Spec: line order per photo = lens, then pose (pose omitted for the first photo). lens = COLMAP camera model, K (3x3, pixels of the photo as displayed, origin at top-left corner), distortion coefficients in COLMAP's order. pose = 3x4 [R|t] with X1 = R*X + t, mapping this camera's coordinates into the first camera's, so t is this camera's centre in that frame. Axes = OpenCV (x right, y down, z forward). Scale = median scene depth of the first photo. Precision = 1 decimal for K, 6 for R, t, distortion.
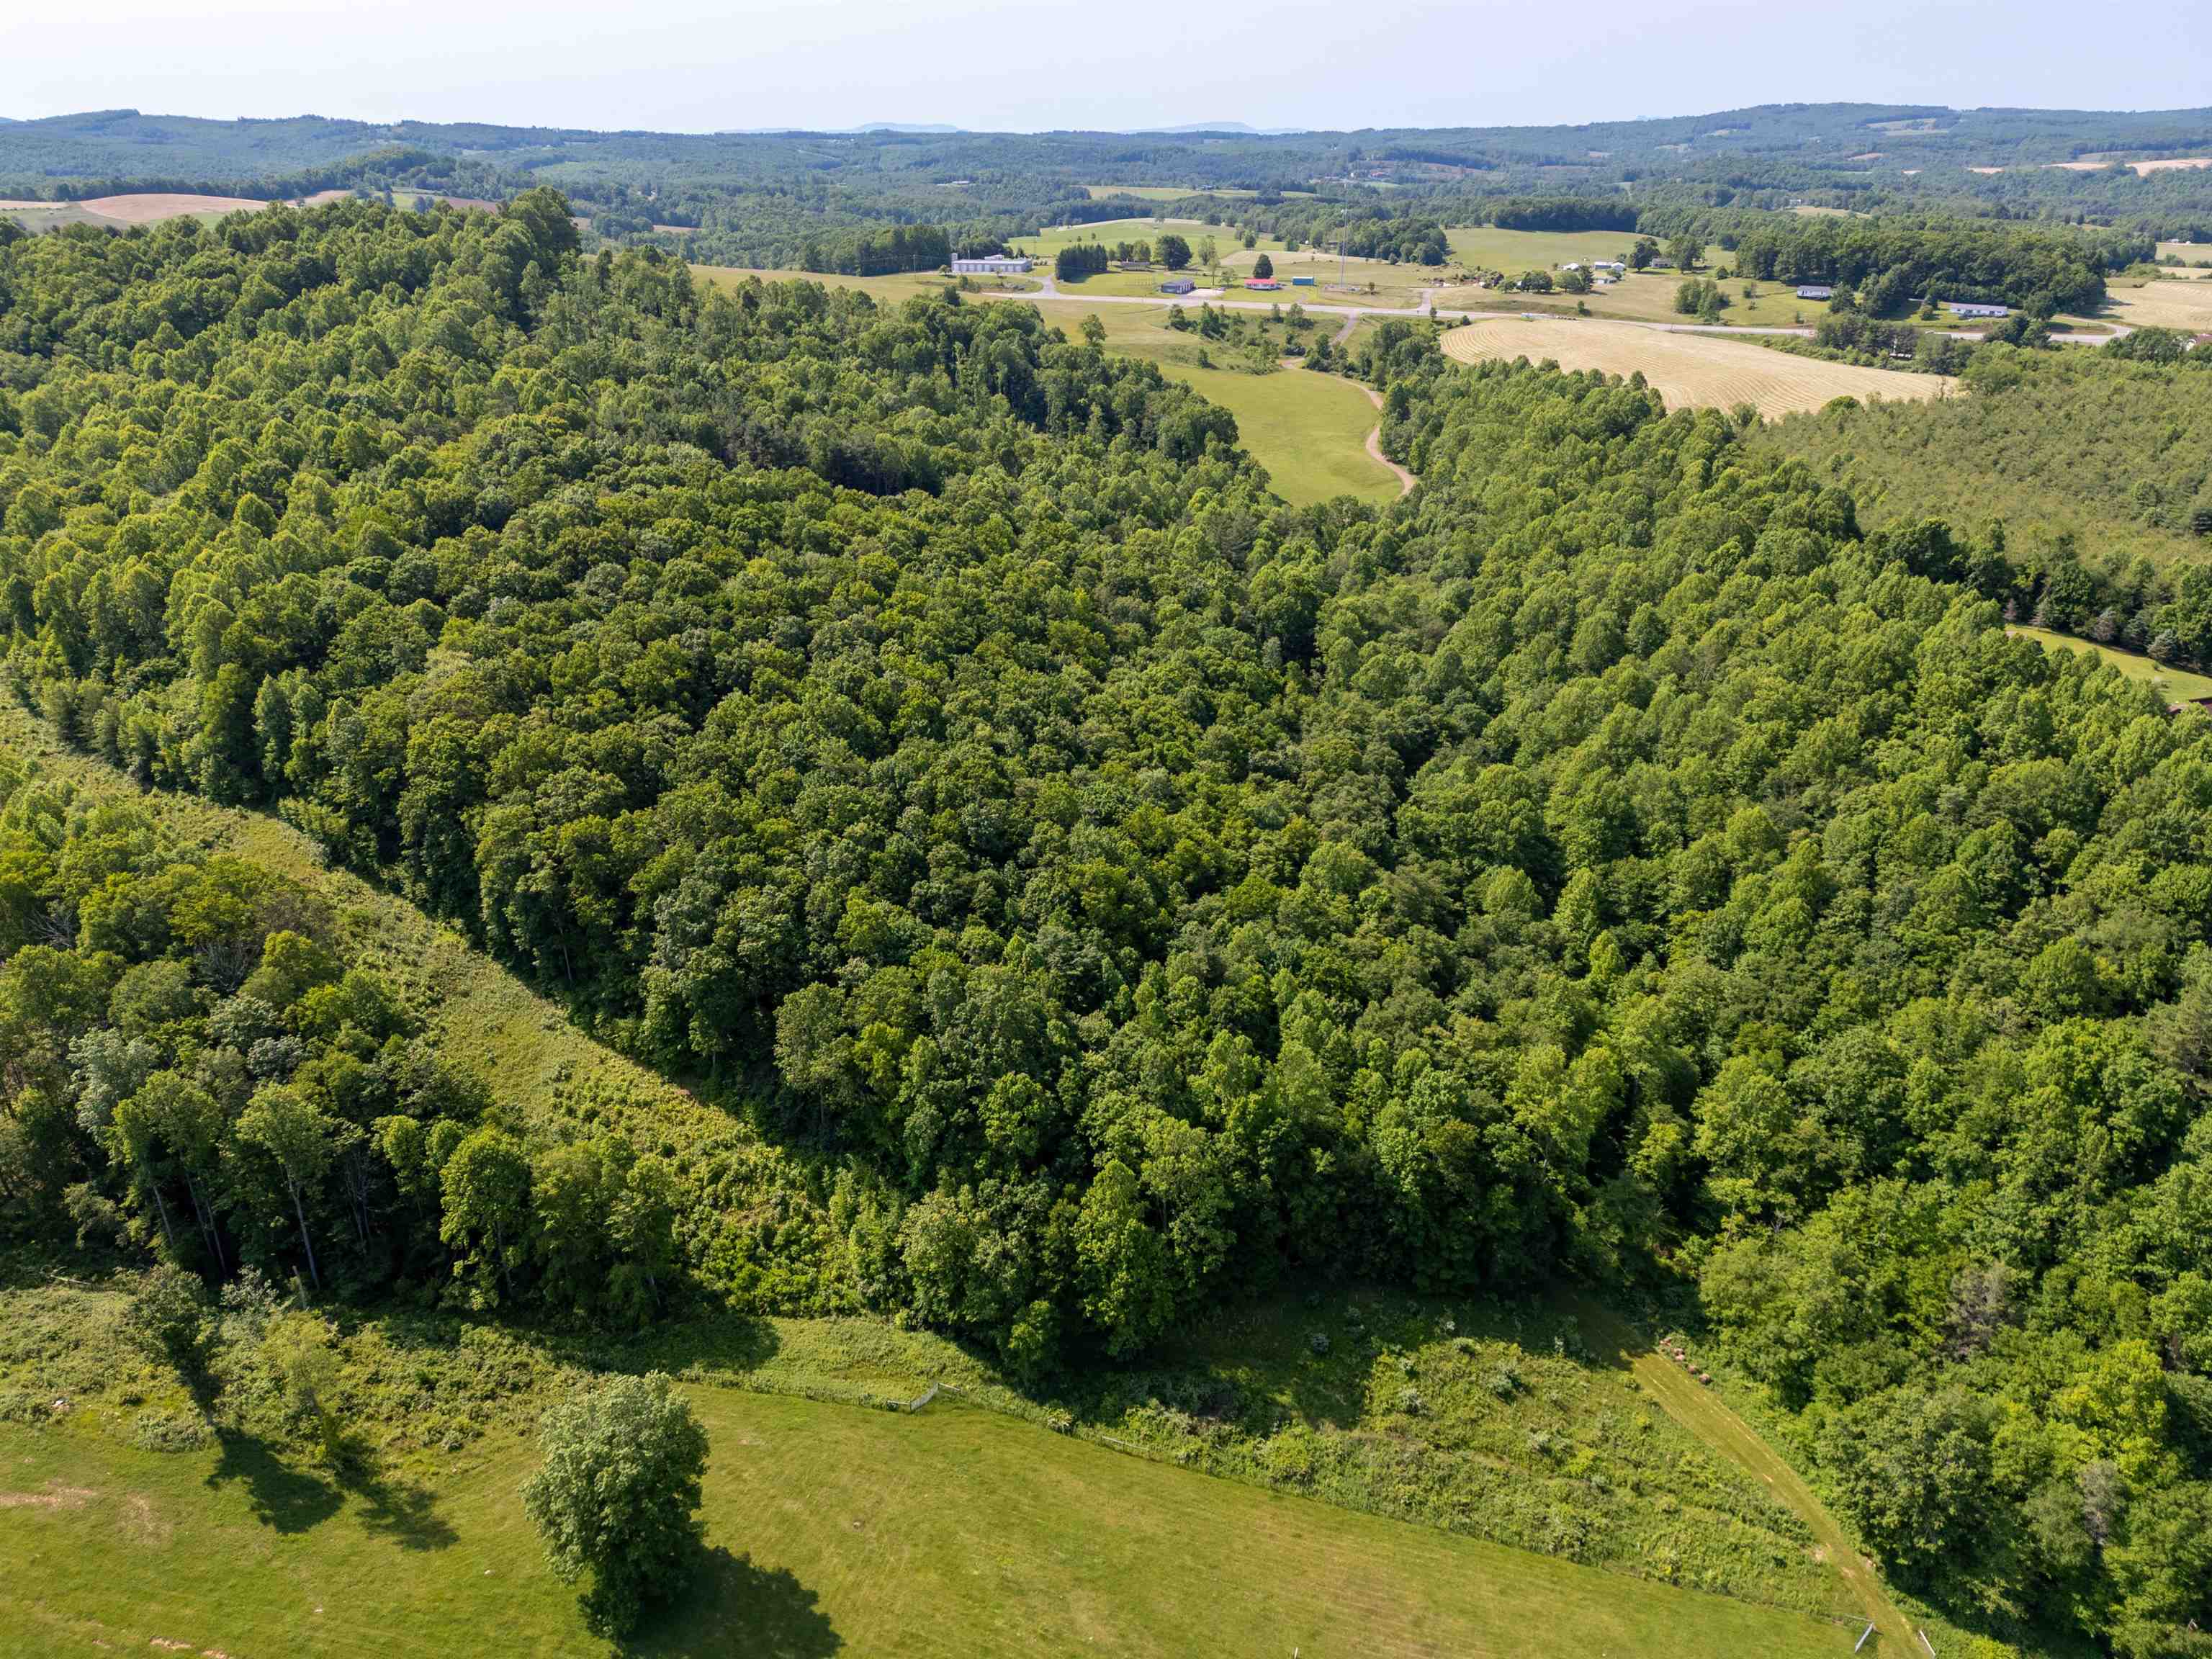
lens RADIAL K [[1551.0, 0, 1101.2], [0, 1551.0, 822.2], [0, 0, 1]] dist [0.066833, -0.052960]
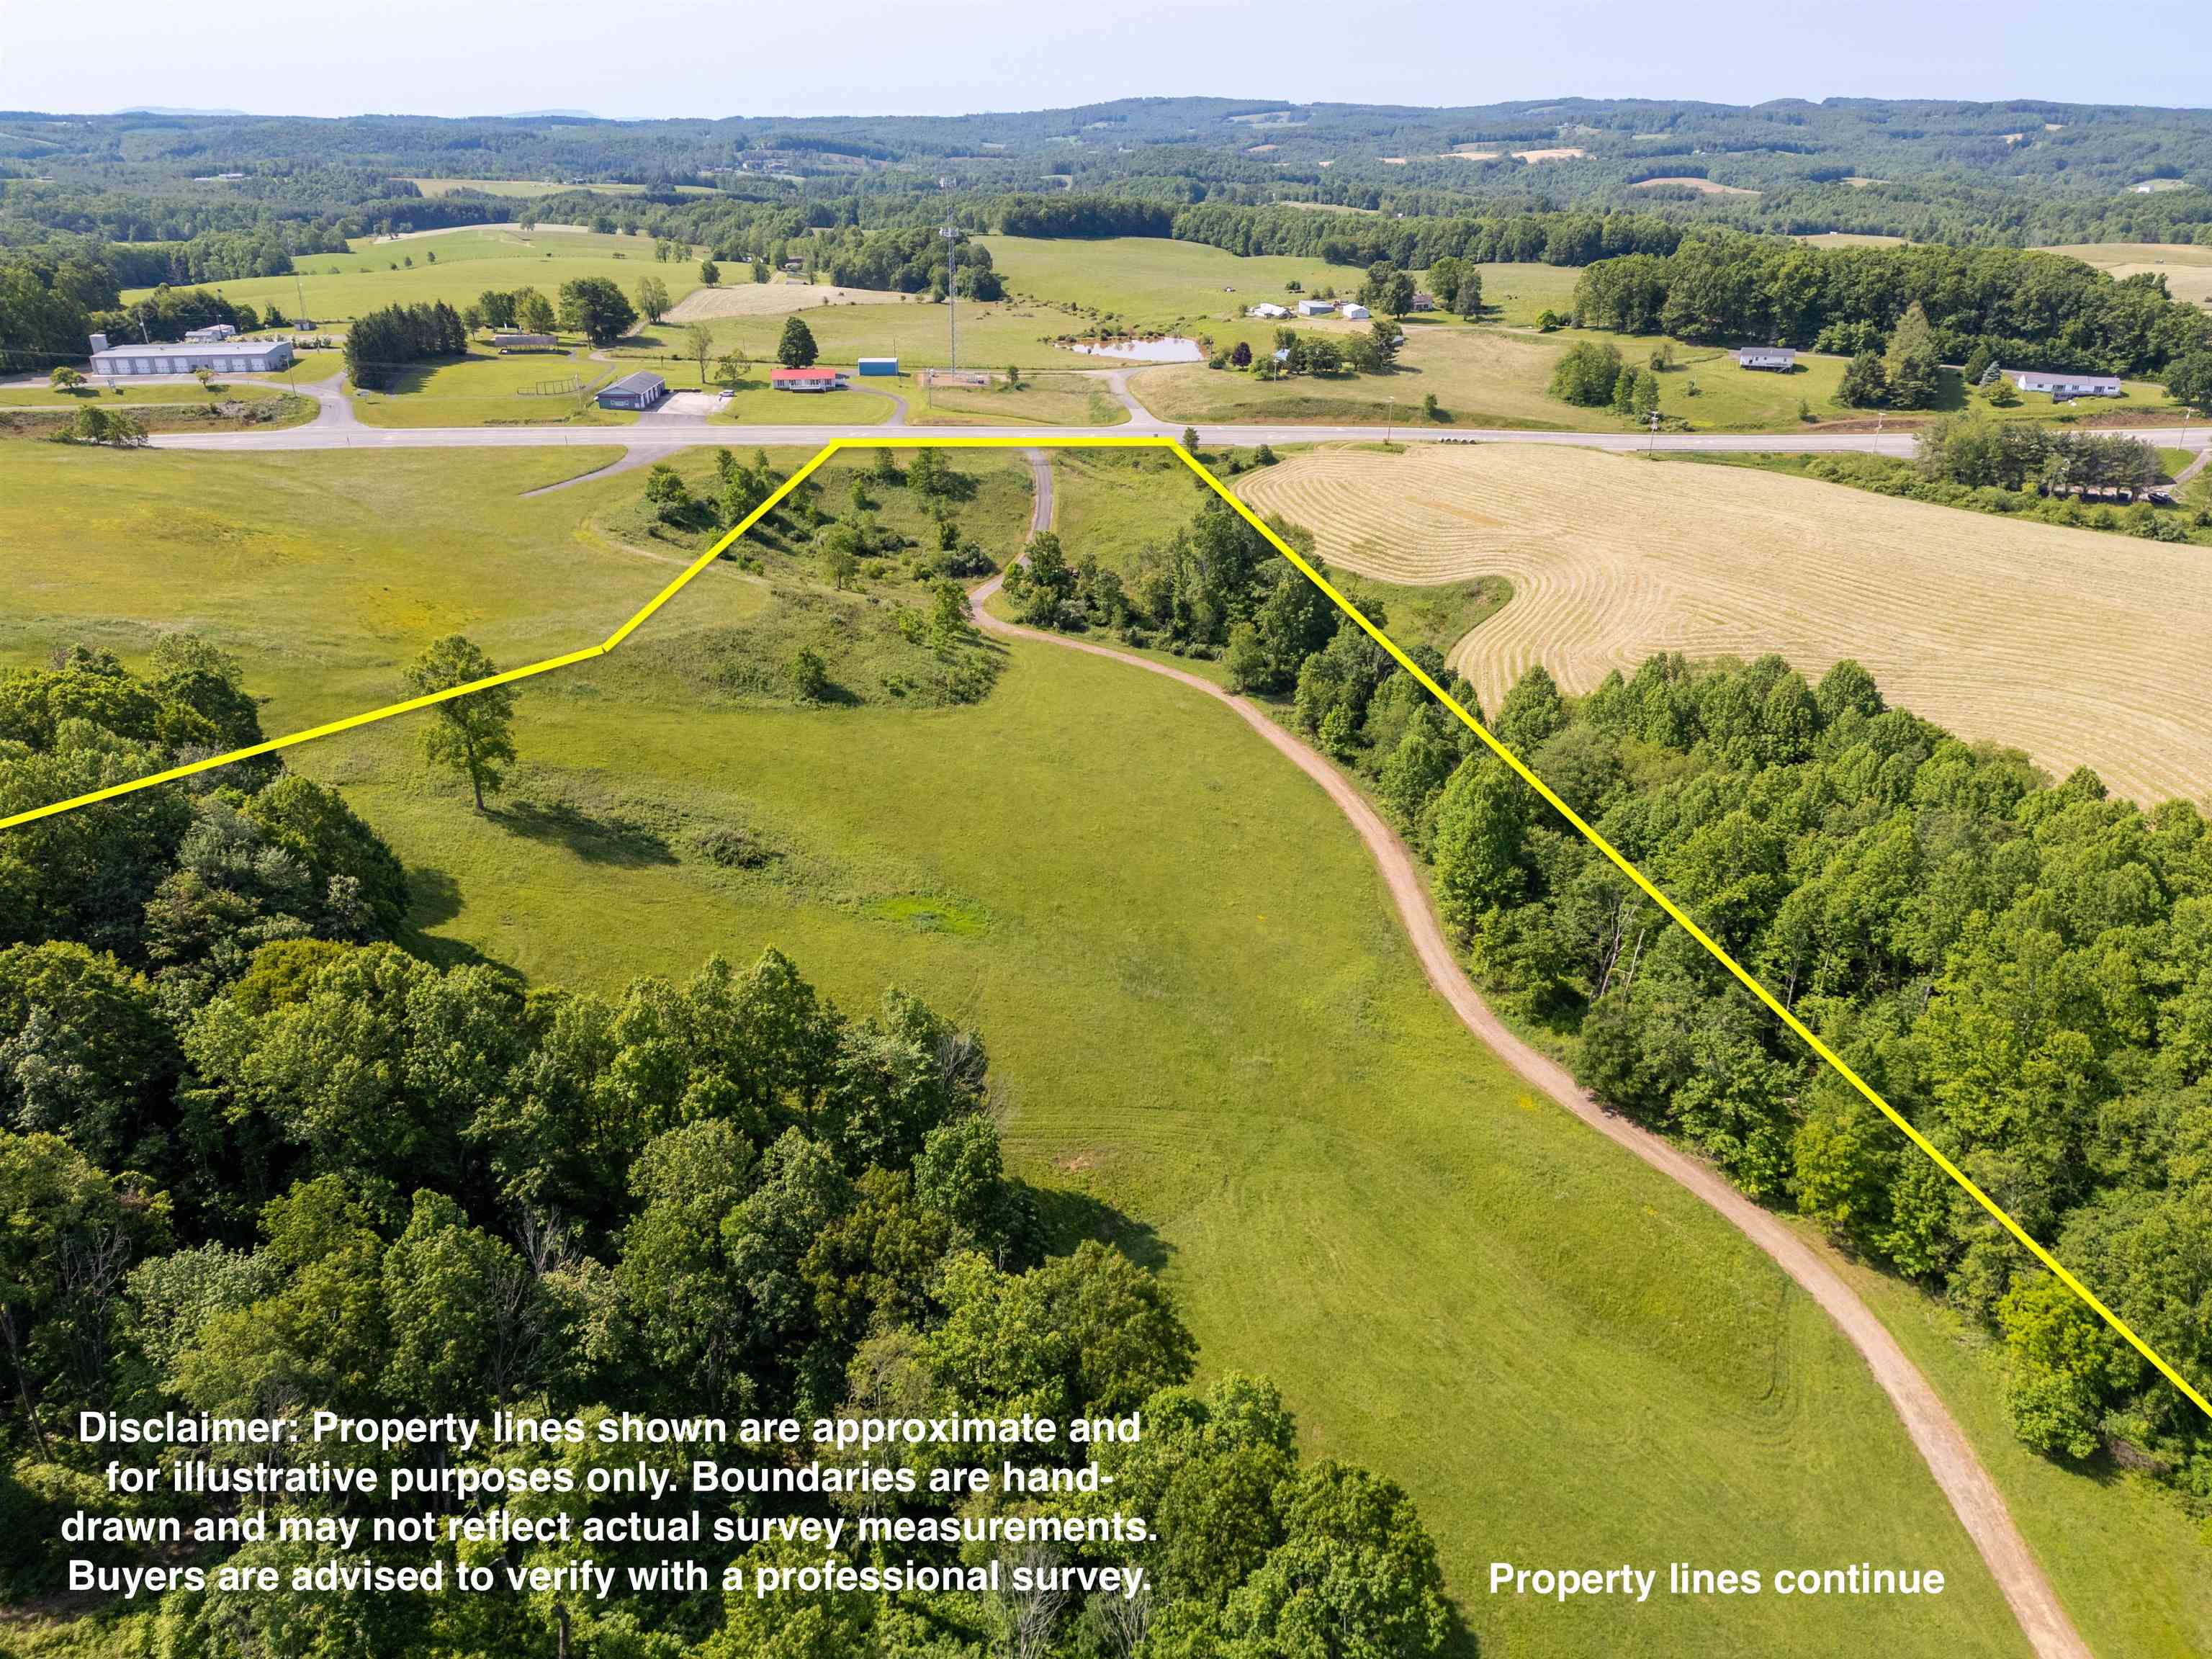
lens RADIAL K [[1546.4, 0, 1101.9], [0, 1546.4, 827.4], [0, 0, 1]] dist [0.077461, -0.071016]
pose [[0.931189, -0.149654, 0.332403, 0.001039], [0.147179, 0.988567, 0.032767, -0.065389], [-0.333506, 0.018411, 0.942568, 0.159595]]
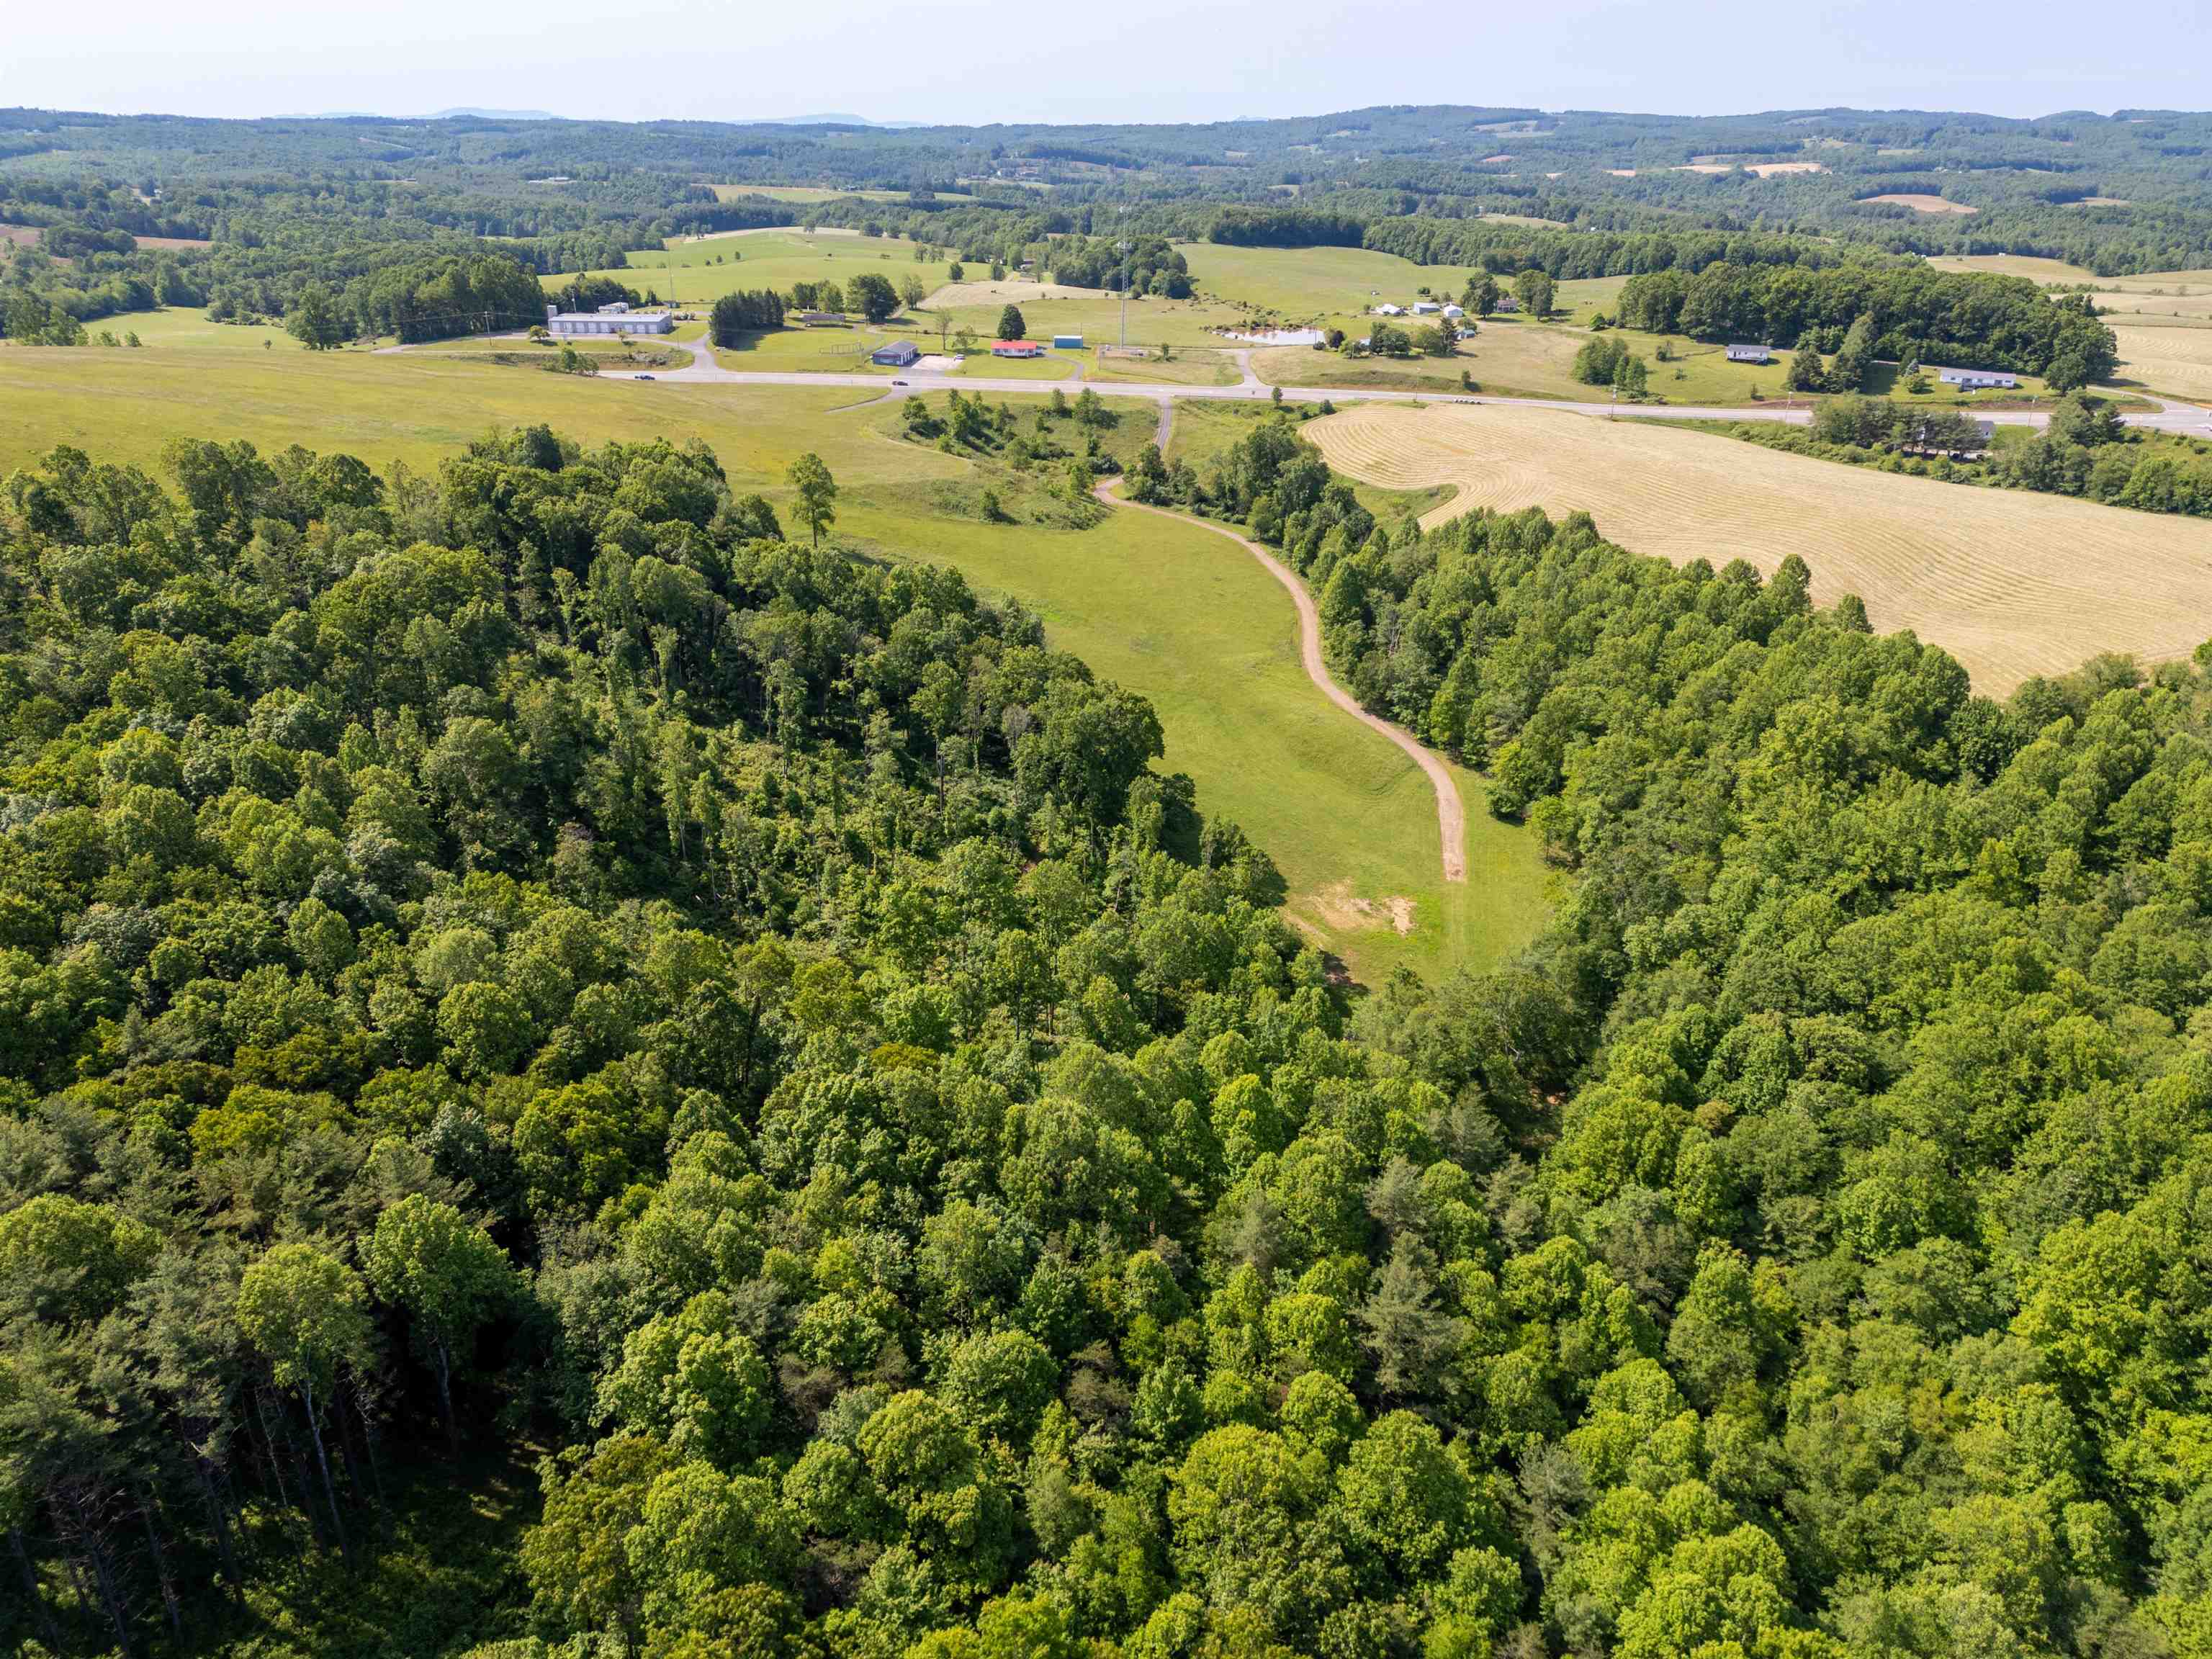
lens RADIAL K [[1549.1, 0, 1102.0], [0, 1549.1, 823.8], [0, 0, 1]] dist [0.072569, -0.062978]
pose [[0.974818, -0.083859, 0.206633, -0.007102], [0.082884, 0.996469, 0.013388, -0.043877], [-0.207026, 0.004076, 0.978327, 0.097679]]
